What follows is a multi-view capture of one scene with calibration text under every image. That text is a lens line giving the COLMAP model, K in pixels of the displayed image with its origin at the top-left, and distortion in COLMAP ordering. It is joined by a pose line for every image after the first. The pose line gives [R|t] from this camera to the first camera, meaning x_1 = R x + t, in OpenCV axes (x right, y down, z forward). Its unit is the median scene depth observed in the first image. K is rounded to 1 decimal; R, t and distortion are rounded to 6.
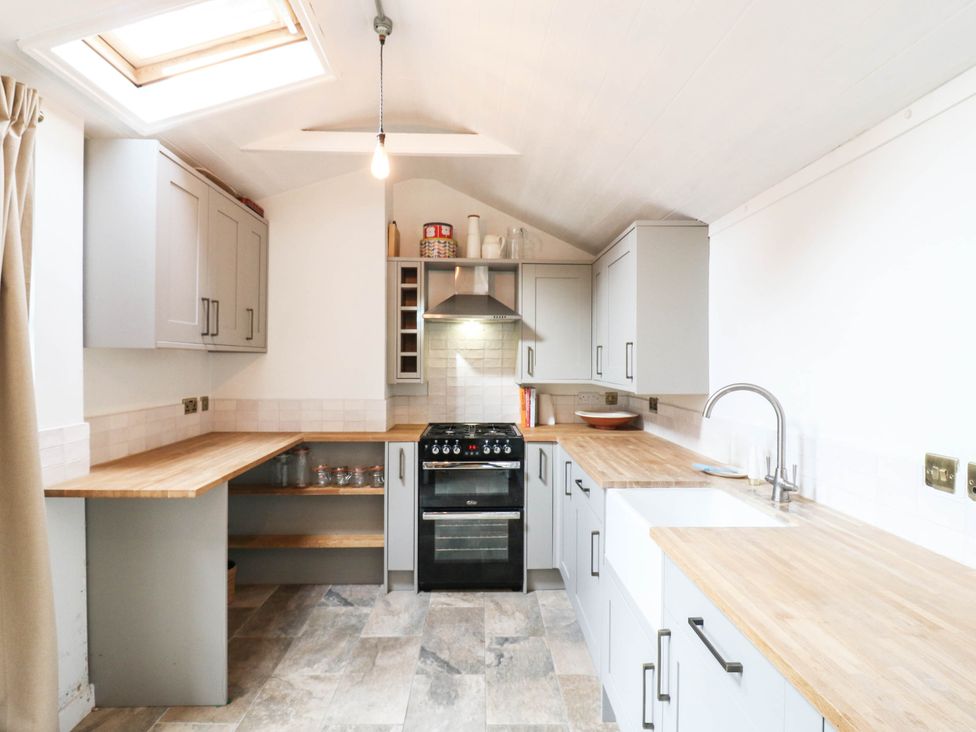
lens RADIAL K [[523.4, 0, 490.3], [0, 523.4, 358.3], [0, 0, 1]] dist [-0.003544, -0.000542]
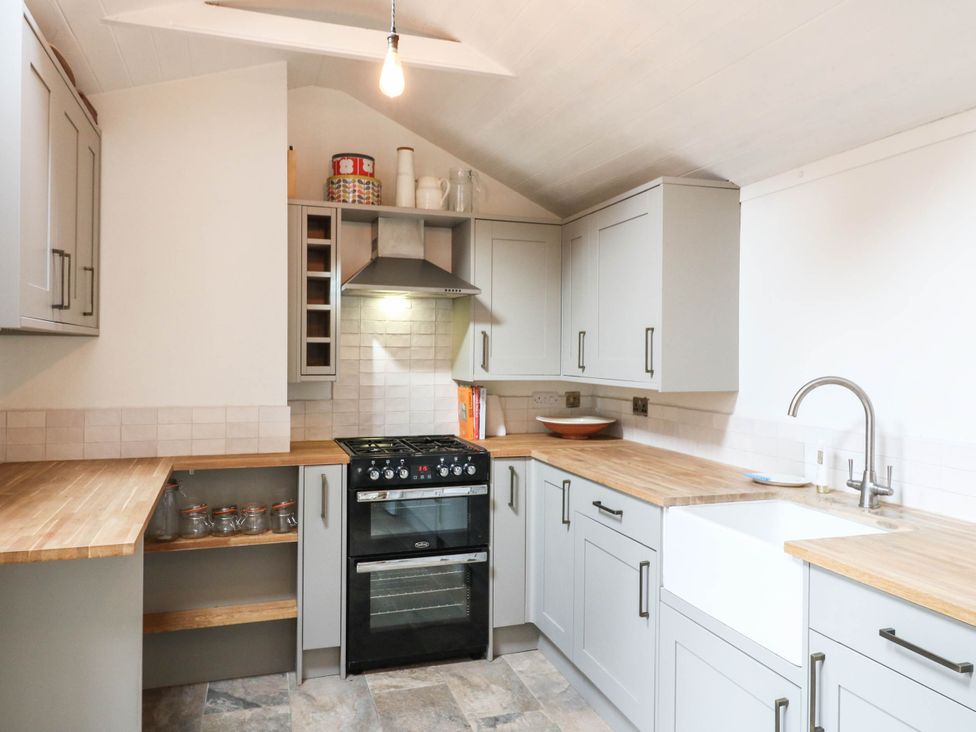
lens RADIAL K [[741.3, 0, 502.1], [0, 741.3, 355.7], [0, 0, 1]] dist [0.006759, -0.000875]
pose [[0.956670, 0.002223, 0.291164, -0.228355], [-0.005419, 0.999934, 0.010170, 0.001711], [-0.291122, -0.011307, 0.956619, -0.017950]]
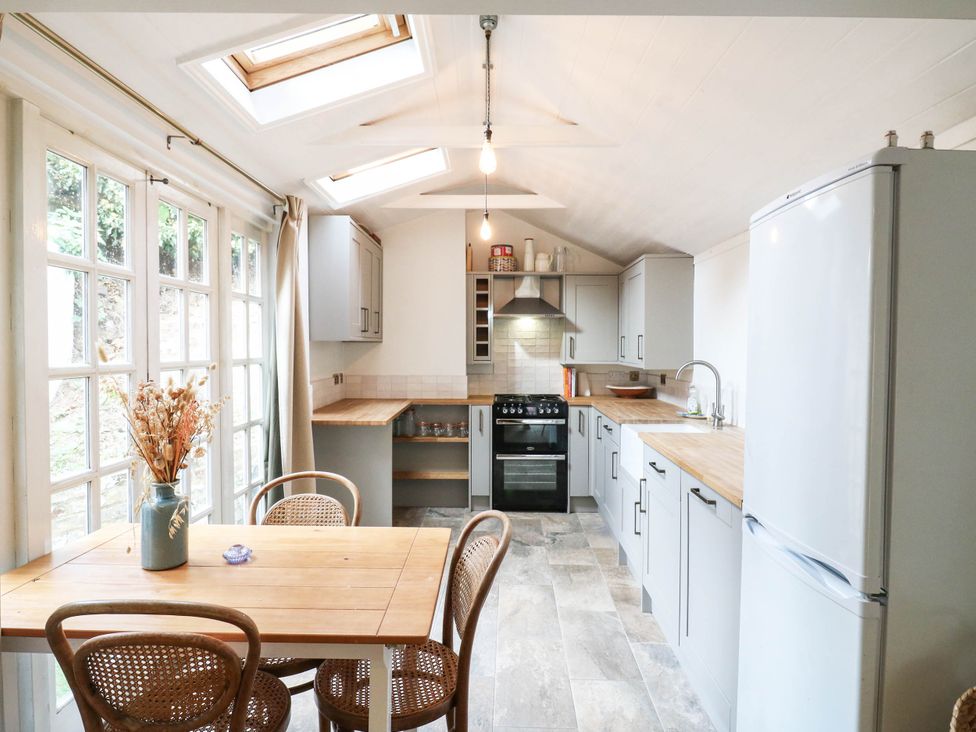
lens RADIAL K [[574.0, 0, 488.6], [0, 574.0, 353.6], [0, 0, 1]] dist [0.000646, -0.000065]
pose [[0.998545, -0.001750, -0.053905, -0.063966], [0.002697, 0.999843, 0.017498, -0.006087], [0.053866, -0.017618, 0.998393, -0.537698]]
